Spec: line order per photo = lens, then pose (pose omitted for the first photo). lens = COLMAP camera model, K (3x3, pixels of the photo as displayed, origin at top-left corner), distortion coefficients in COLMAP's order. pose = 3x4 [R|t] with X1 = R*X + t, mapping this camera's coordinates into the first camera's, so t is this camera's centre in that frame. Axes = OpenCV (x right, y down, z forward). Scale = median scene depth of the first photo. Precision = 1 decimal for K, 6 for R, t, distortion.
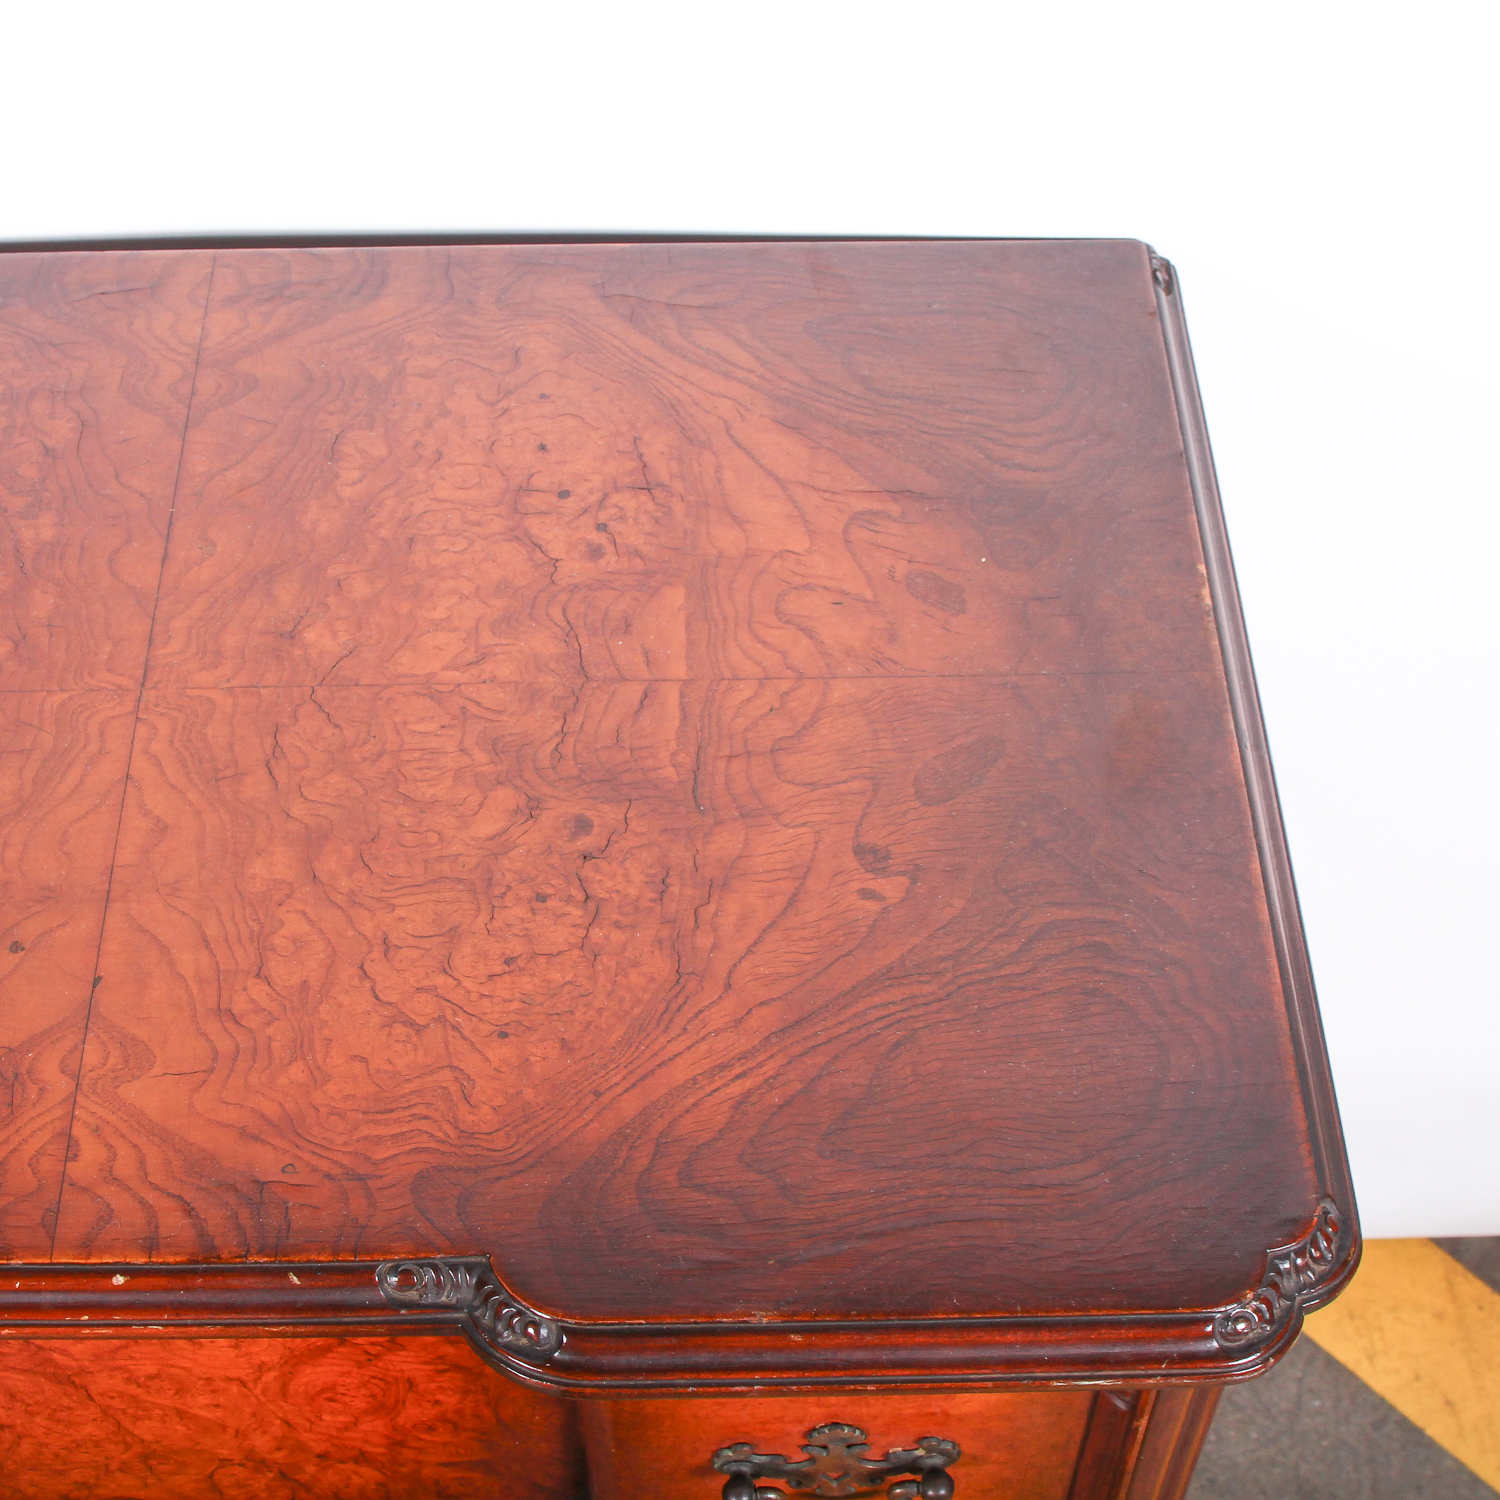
lens RADIAL K [[2472.8, 0, 740.4], [0, 2472.8, 750.0], [0, 0, 1]] dist [-0.081943, 0.000000]
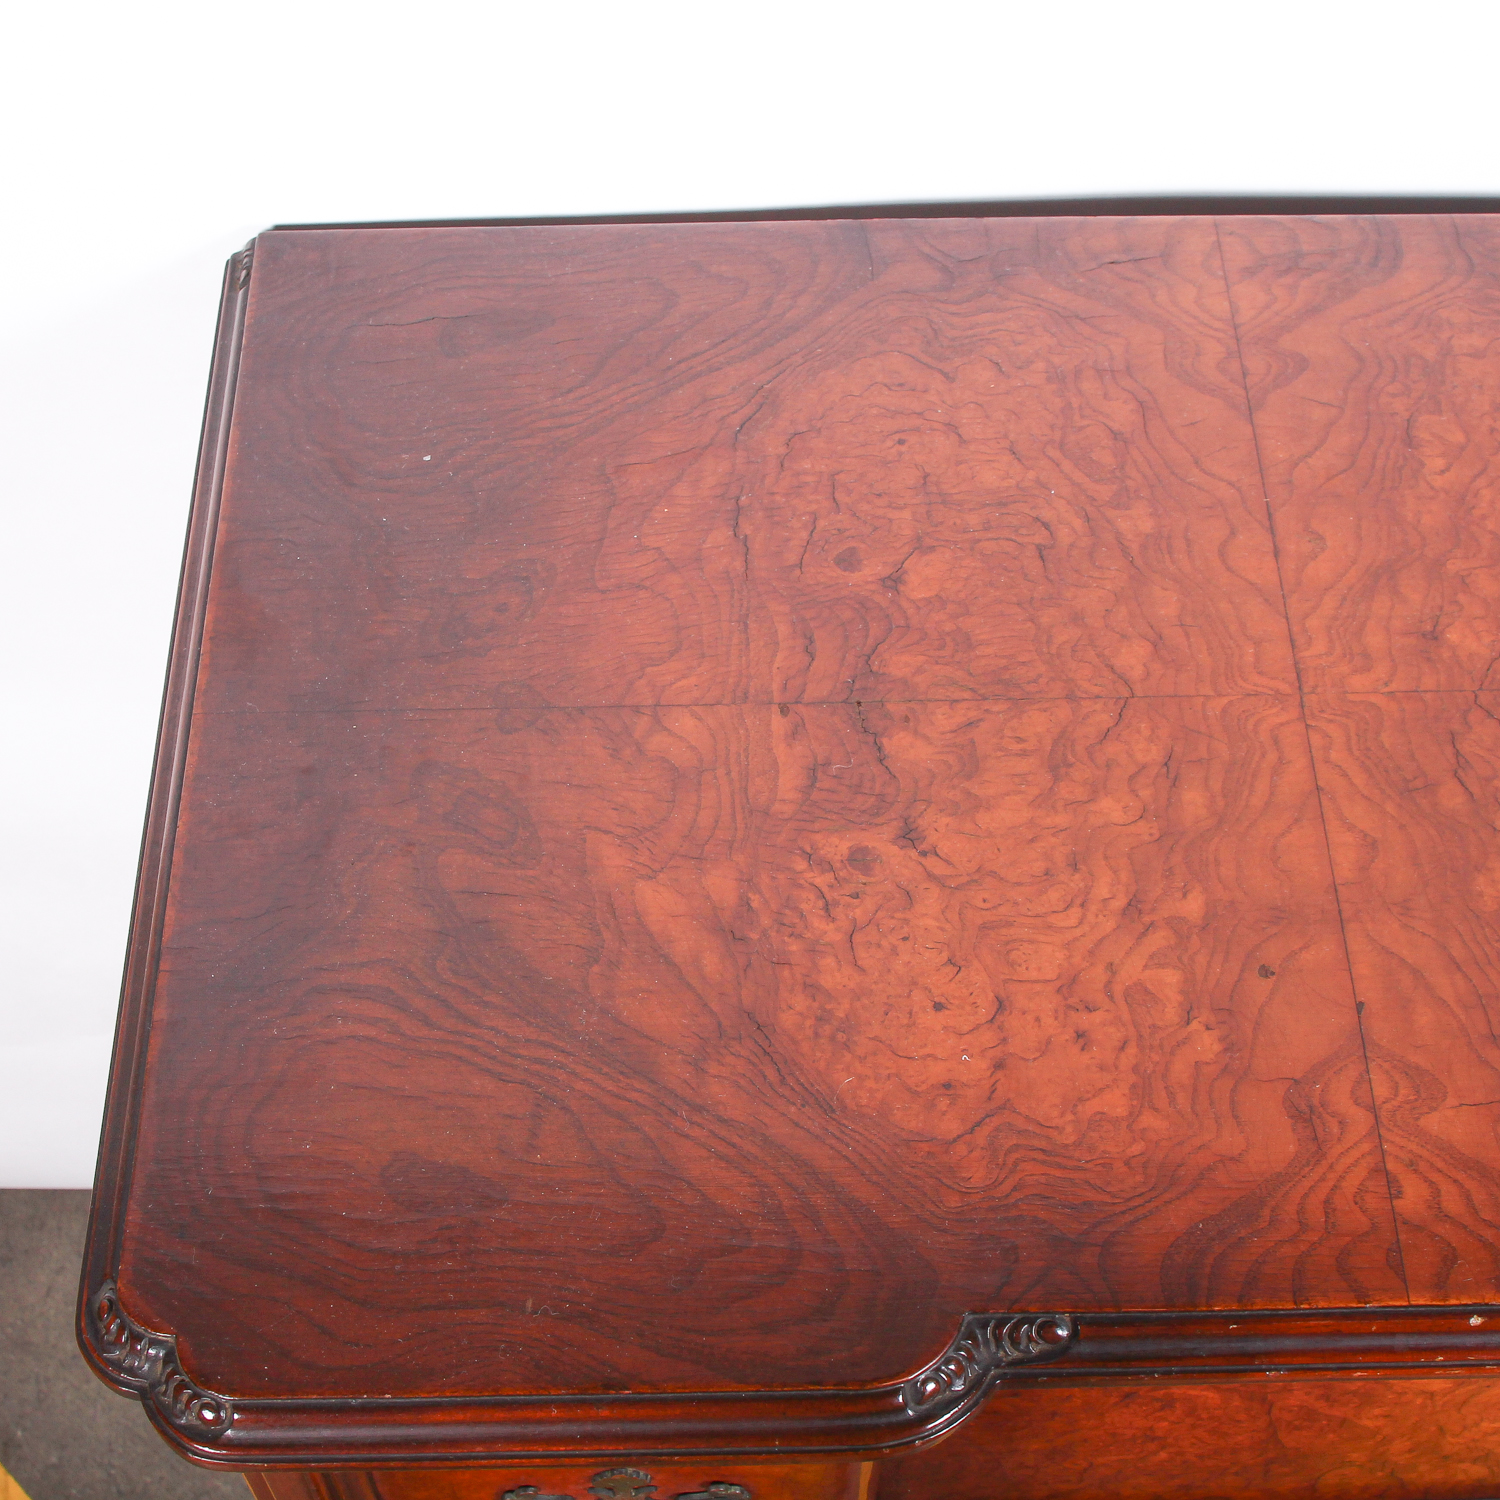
lens RADIAL K [[2472.8, 0, 756.4], [0, 2472.8, 742.5], [0, 0, 1]] dist [-0.081943, 0.000000]
pose [[0.999997, -0.002250, -0.000801, -0.460071], [0.002296, 0.998028, 0.062732, -0.067506], [0.000658, -0.062734, 0.998030, 0.023793]]
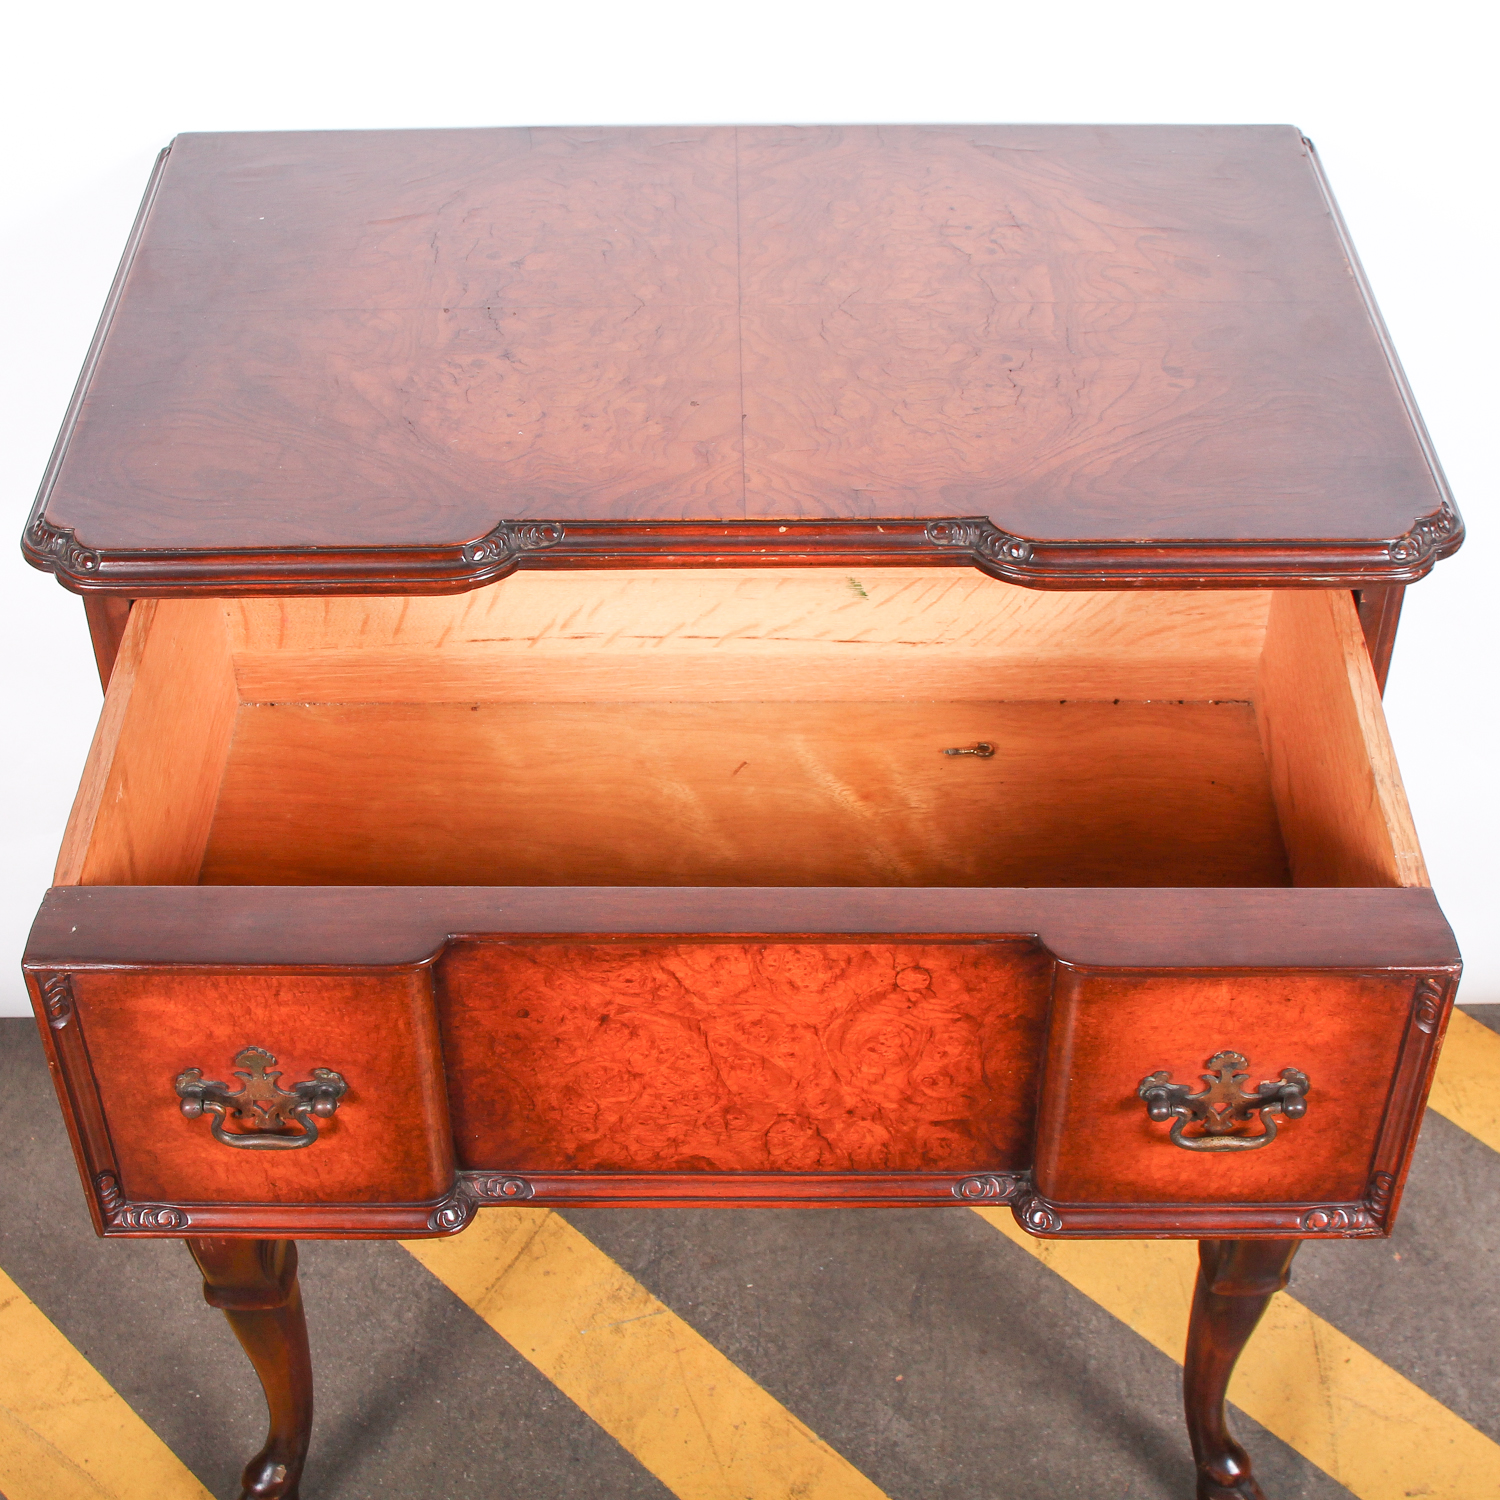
lens RADIAL K [[2472.8, 0, 753.4], [0, 2472.8, 776.7], [0, 0, 1]] dist [-0.081943, 0.000000]
pose [[0.999987, 0.002326, -0.004533, -0.225753], [-0.003083, 0.984582, -0.174894, 0.604639], [0.004056, 0.174905, 0.984577, -0.644465]]
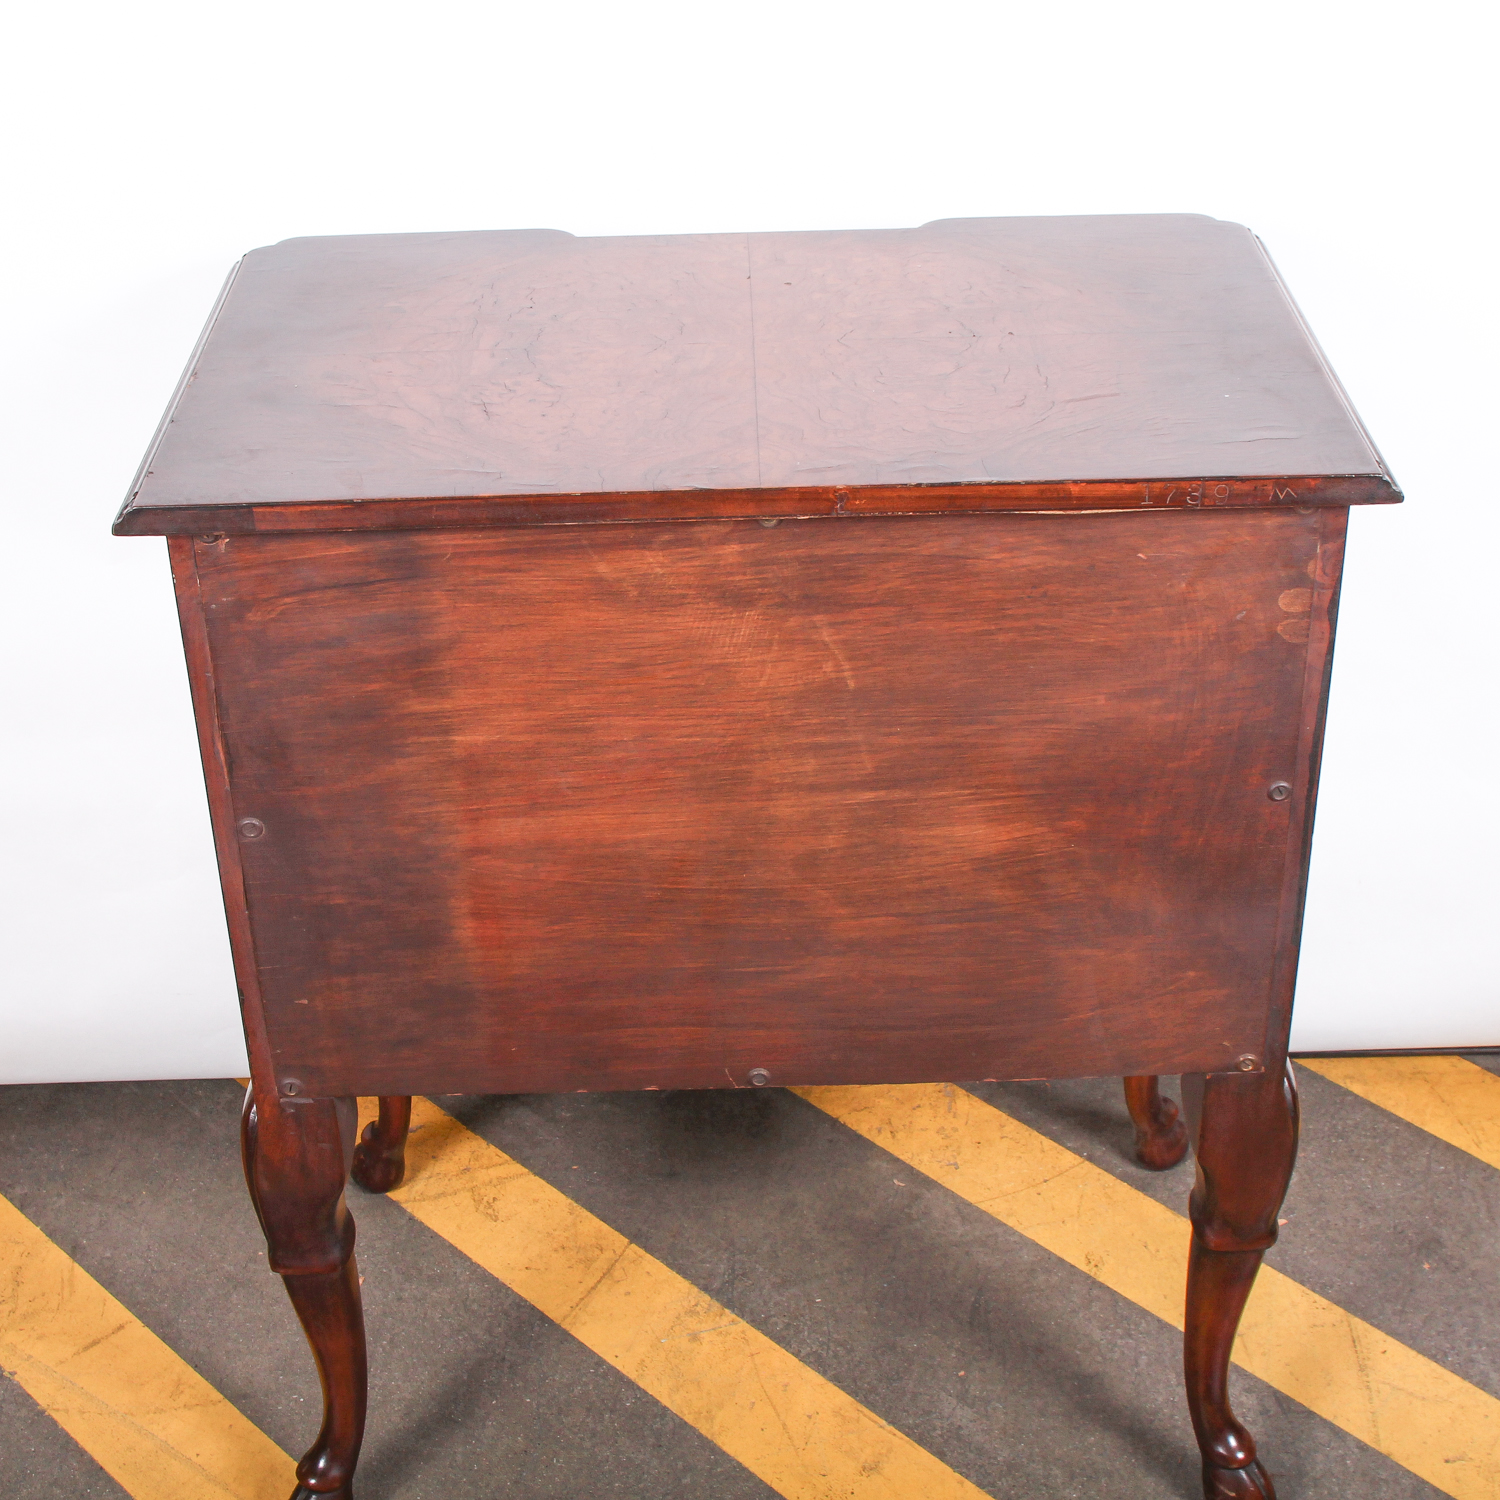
lens RADIAL K [[2472.8, 0, 751.6], [0, 2472.8, 756.3], [0, 0, 1]] dist [-0.081943, 0.000000]
pose [[0.999690, -0.017707, -0.017486, -0.253900], [0.010737, 0.940779, -0.338850, 1.011498], [0.022451, 0.338557, 0.940678, -0.791409]]
